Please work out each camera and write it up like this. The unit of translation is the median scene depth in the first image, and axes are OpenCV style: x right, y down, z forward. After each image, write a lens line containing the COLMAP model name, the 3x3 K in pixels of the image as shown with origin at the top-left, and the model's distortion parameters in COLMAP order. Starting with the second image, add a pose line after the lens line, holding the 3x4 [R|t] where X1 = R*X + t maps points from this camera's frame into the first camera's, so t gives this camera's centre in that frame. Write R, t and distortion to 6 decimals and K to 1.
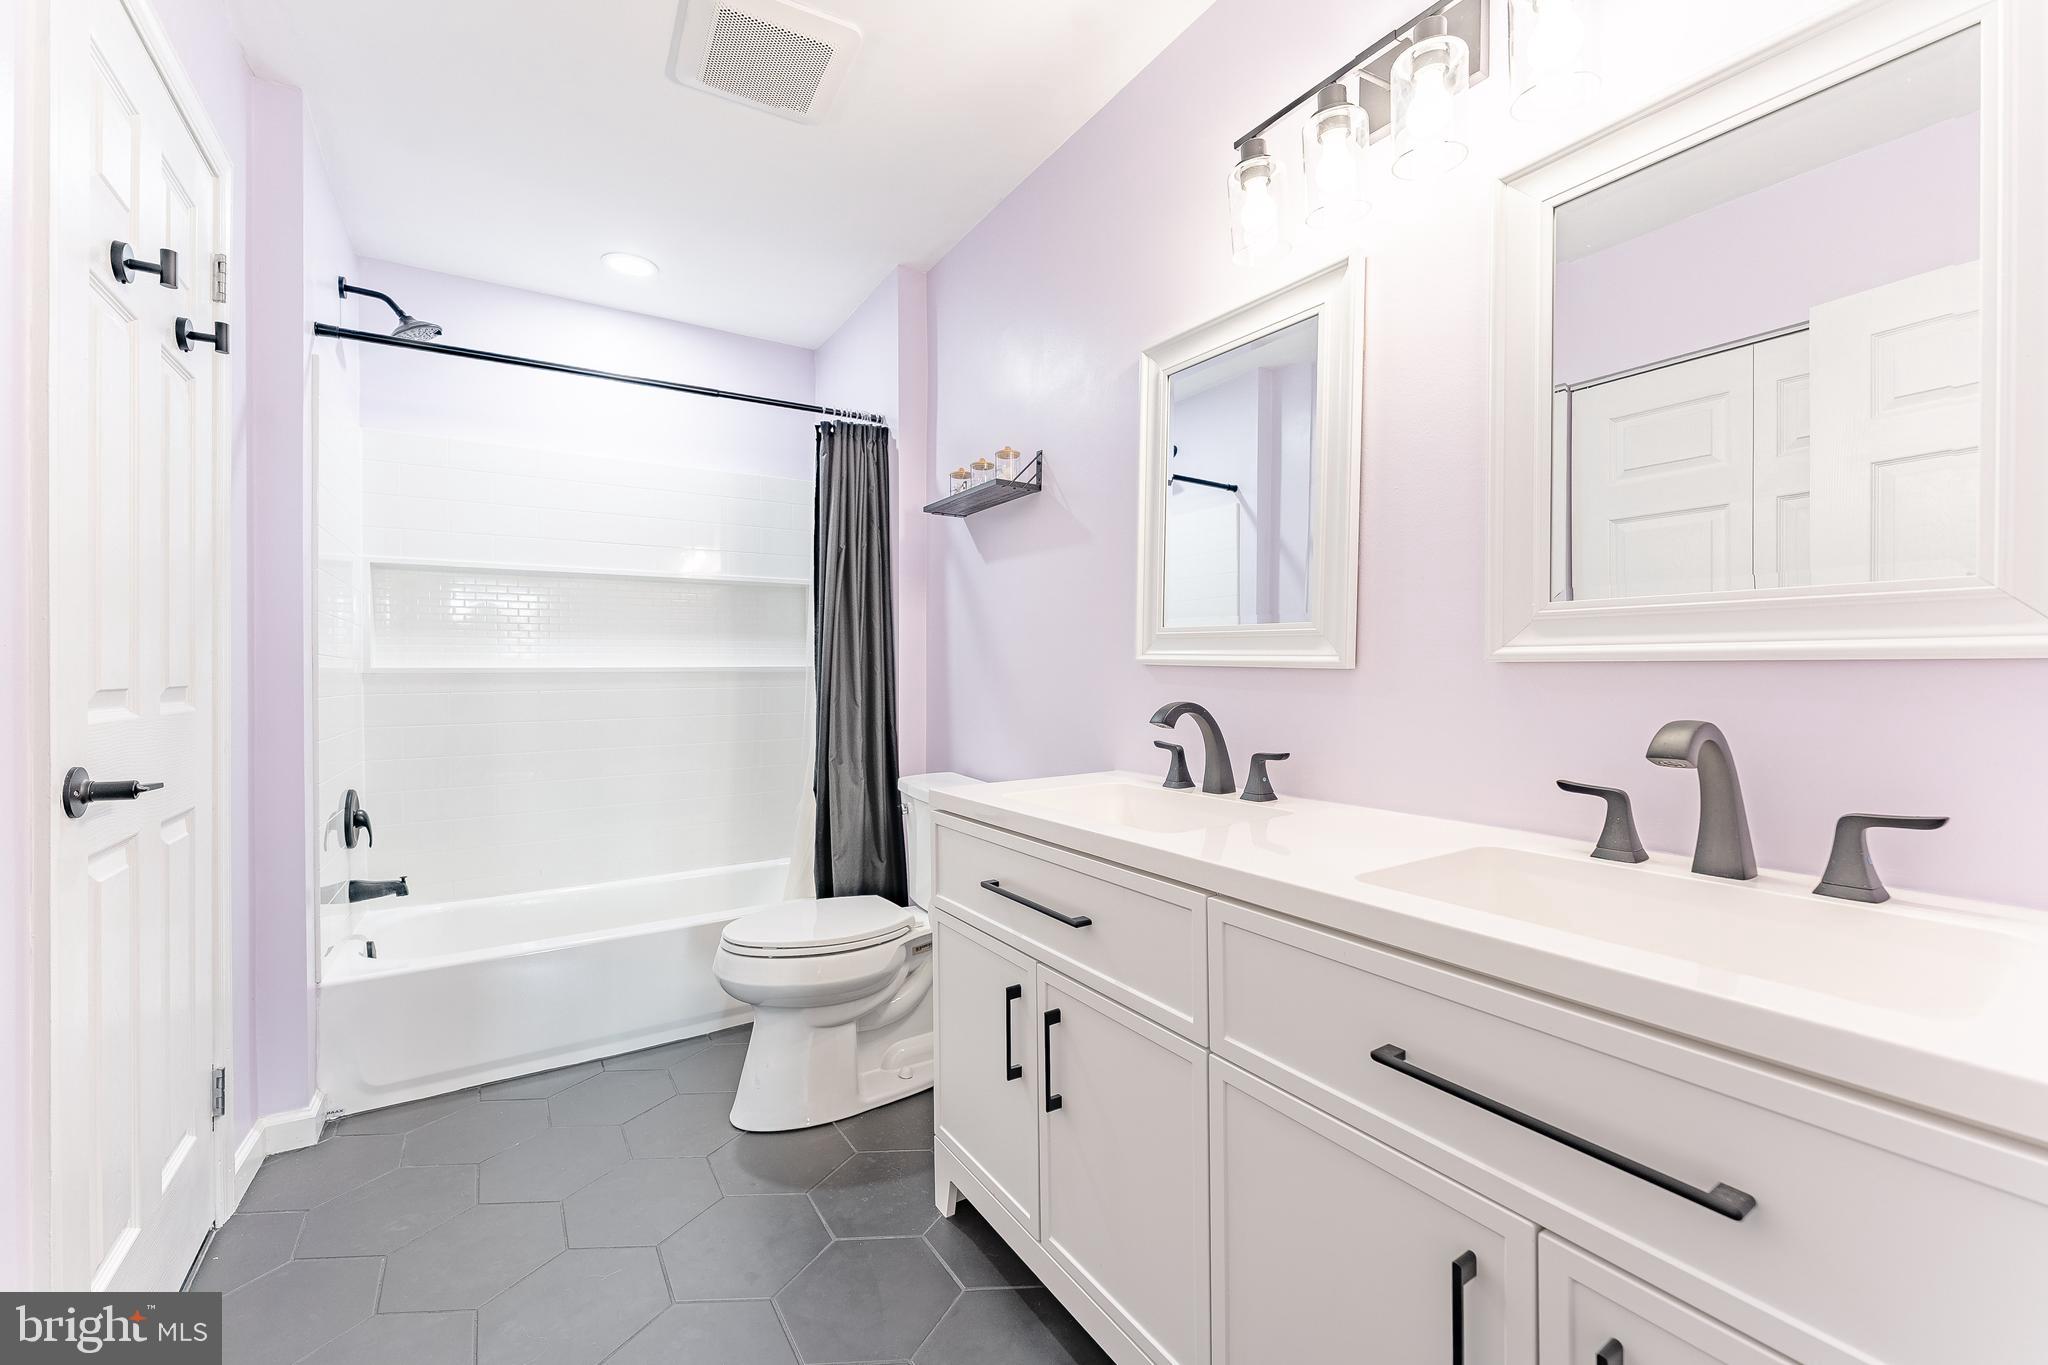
lens RADIAL K [[830.7, 0, 976.8], [0, 830.7, 672.2], [0, 0, 1]] dist [0.001611, -0.001742]
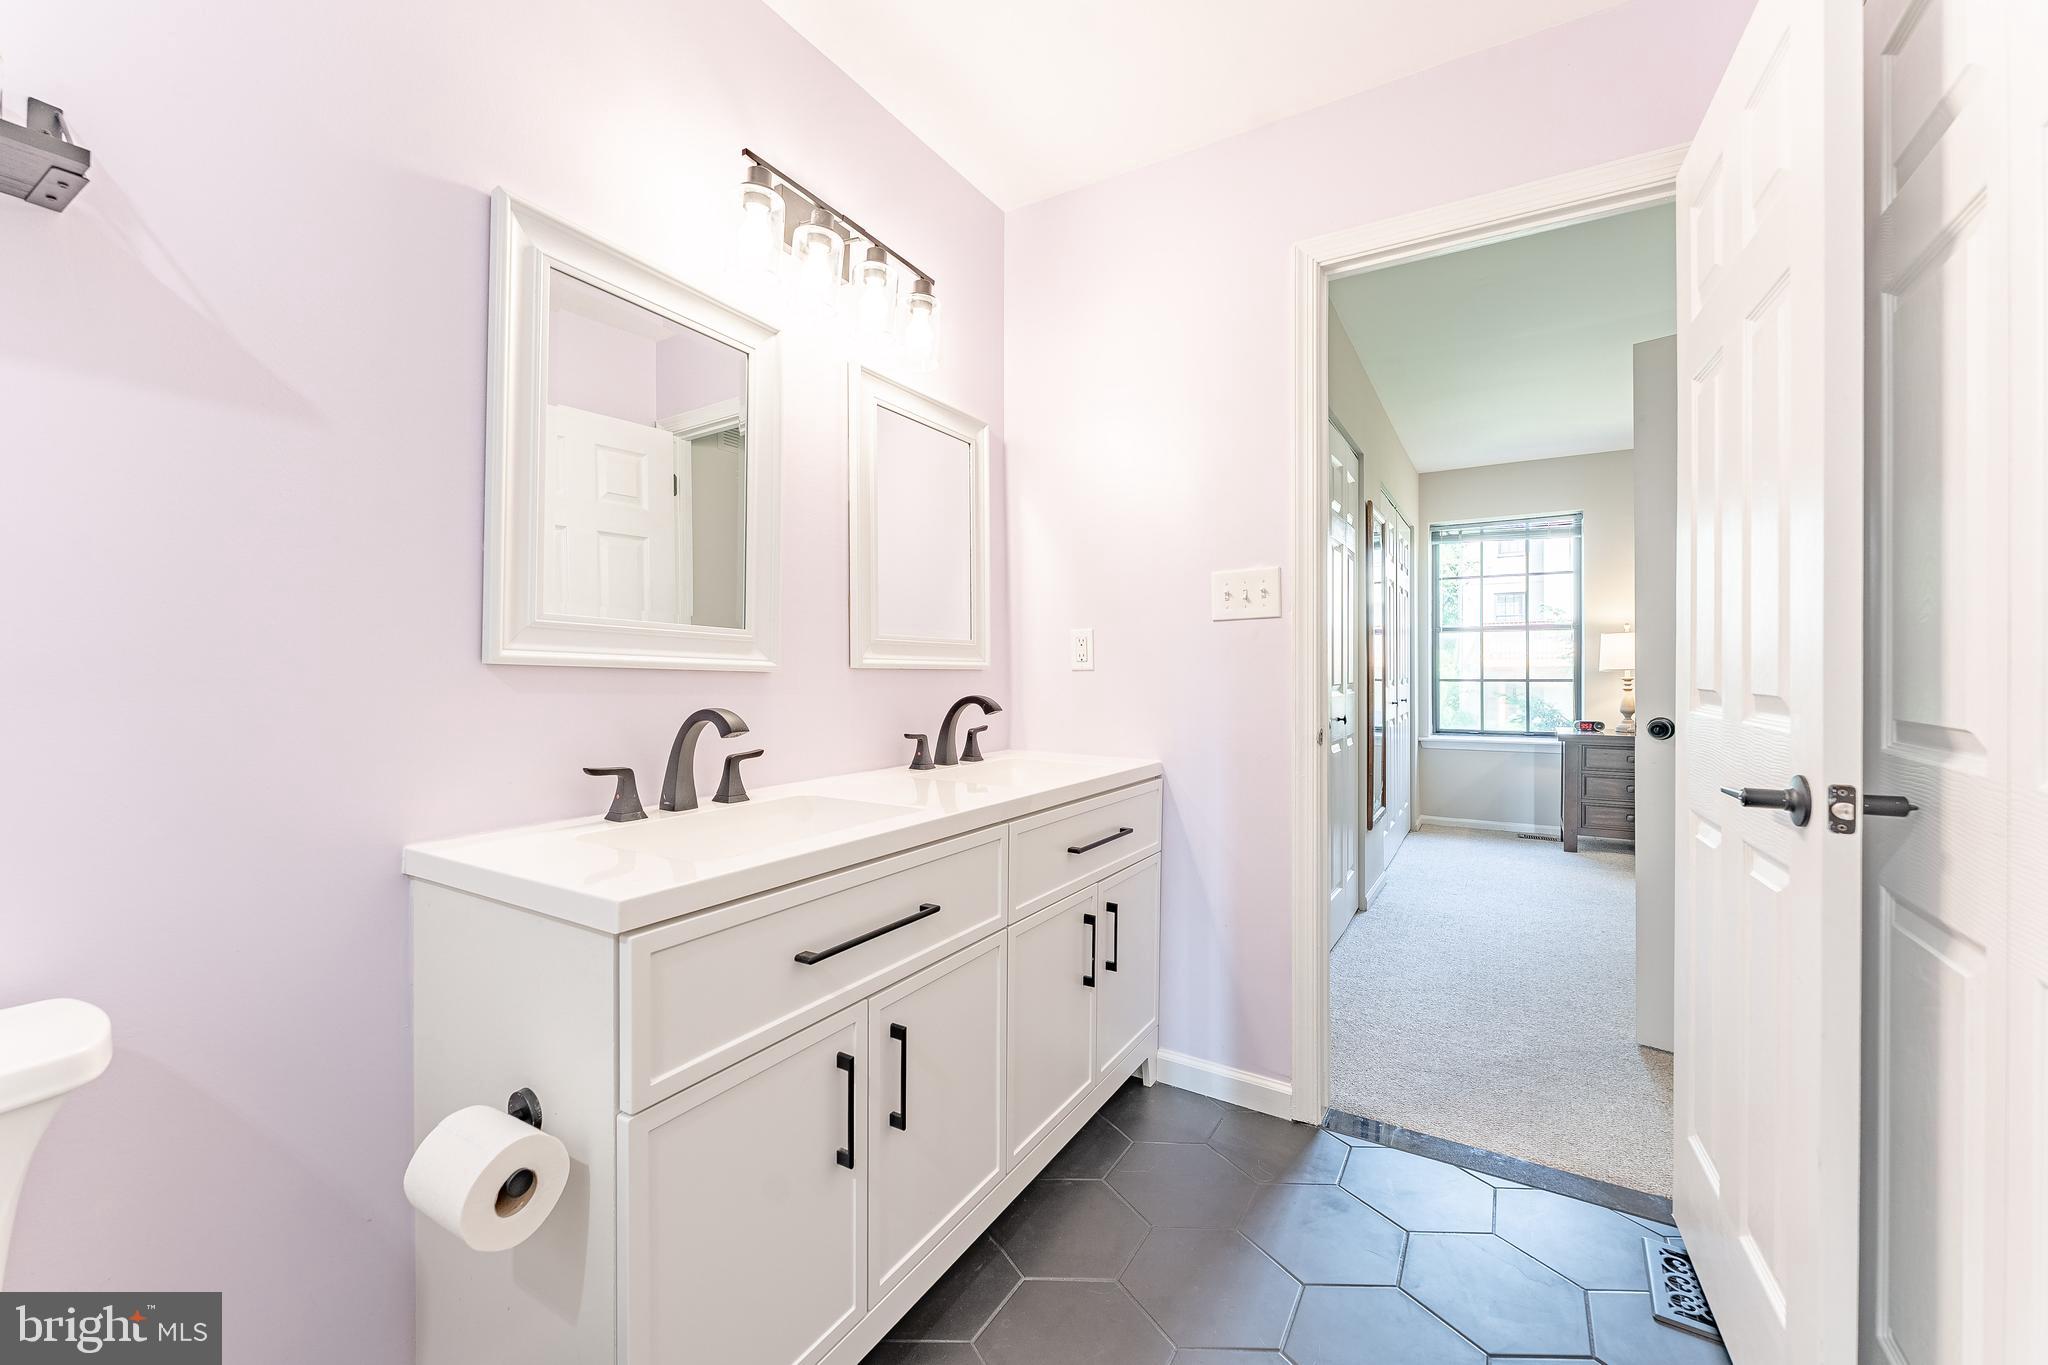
lens RADIAL K [[830.7, 0, 1009.9], [0, 830.7, 672.1], [0, 0, 1]] dist [0.001611, -0.001742]
pose [[-0.470955, 0.004882, 0.882144, -0.579939], [0.008078, 0.999967, -0.001221, 0.000279], [-0.882120, 0.006550, -0.470978, 0.958588]]
